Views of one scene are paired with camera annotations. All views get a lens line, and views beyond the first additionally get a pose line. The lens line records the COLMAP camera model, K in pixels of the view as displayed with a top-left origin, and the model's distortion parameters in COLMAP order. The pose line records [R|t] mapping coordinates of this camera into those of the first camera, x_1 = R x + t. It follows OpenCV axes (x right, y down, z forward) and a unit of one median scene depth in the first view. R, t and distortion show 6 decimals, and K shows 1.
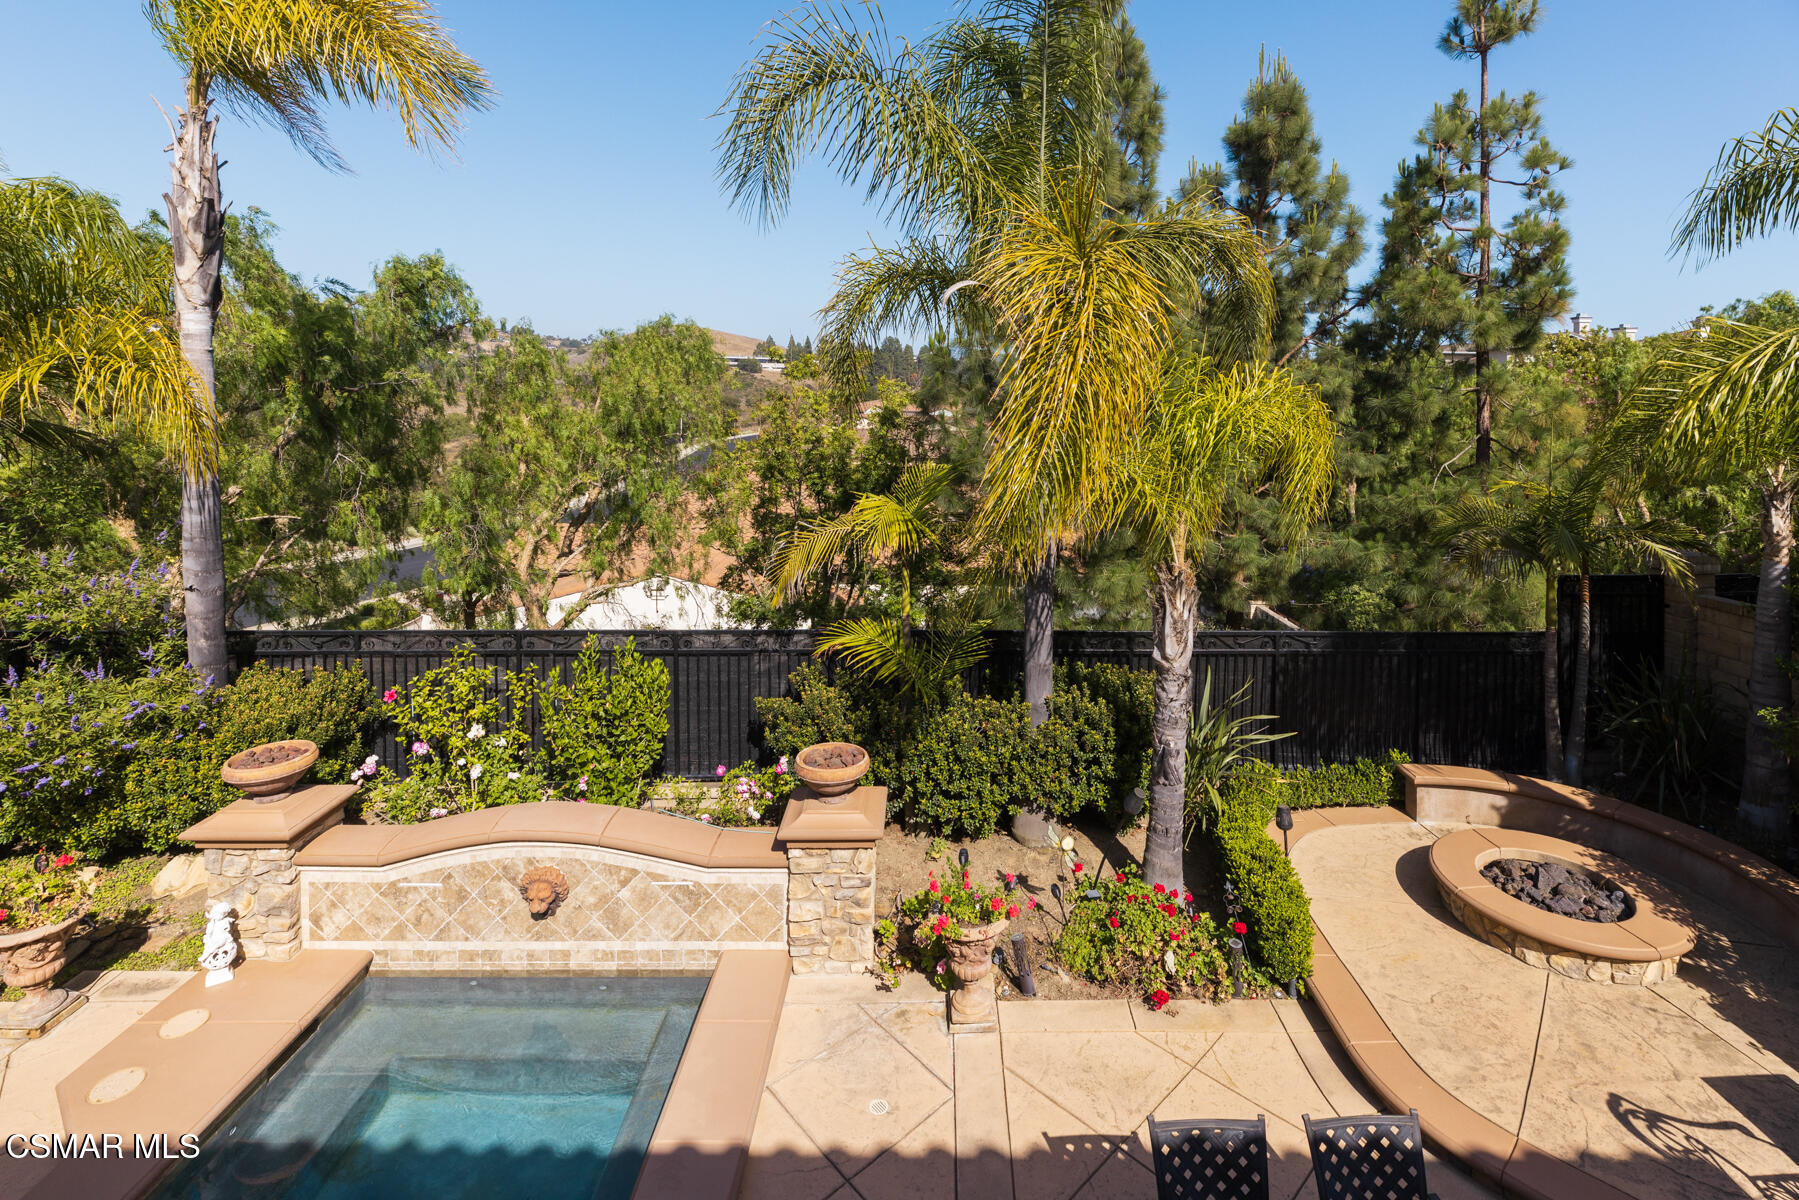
lens RADIAL K [[871.1, 0, 945.6], [0, 871.1, 414.9], [0, 0, 1]] dist [-0.000150, 0.001627]
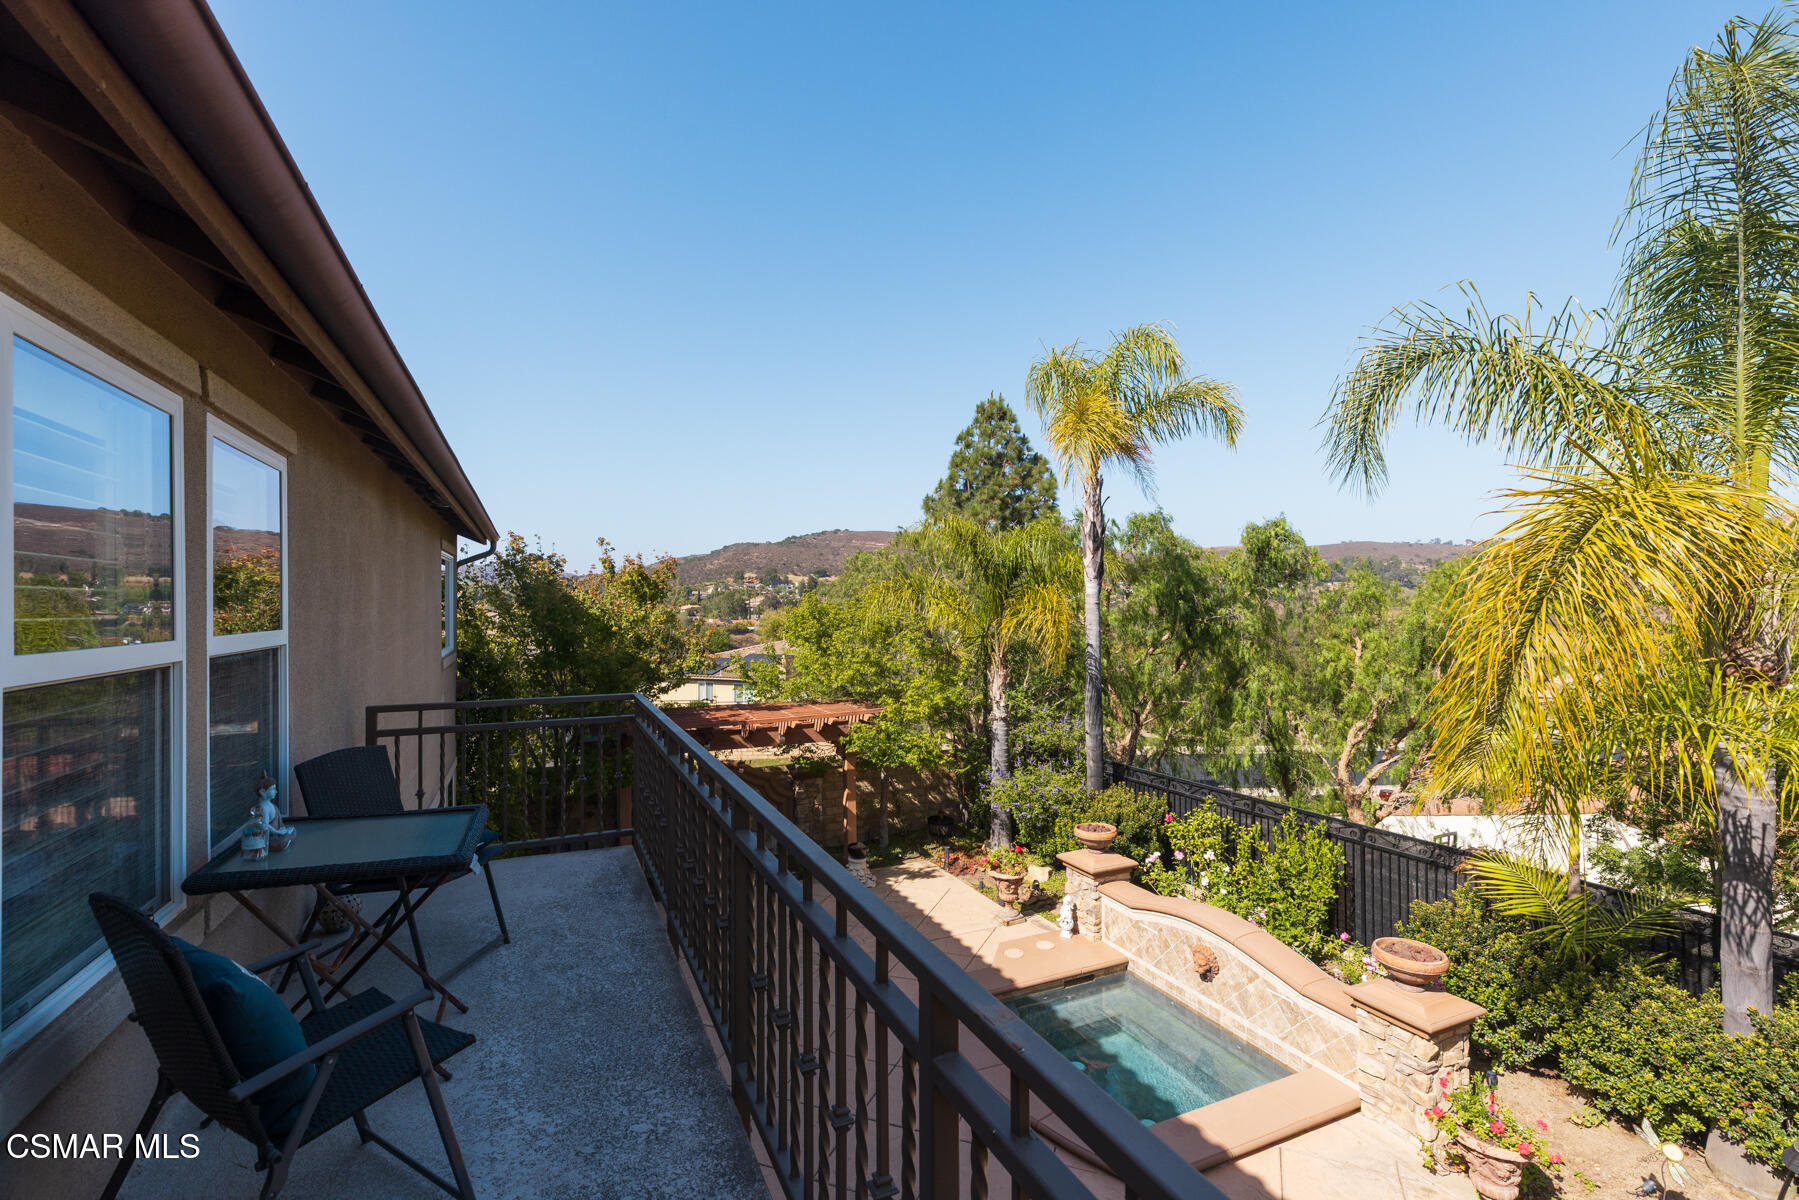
lens RADIAL K [[816.3, 0, 899.5], [0, 816.3, 600.0], [0, 0, 1]] dist [0.002189, -0.000418]
pose [[0.386253, -0.025216, -0.922048, 0.474941], [-0.007097, 0.999515, -0.030308, -0.022127], [0.922366, 0.018251, 0.385886, -0.028433]]
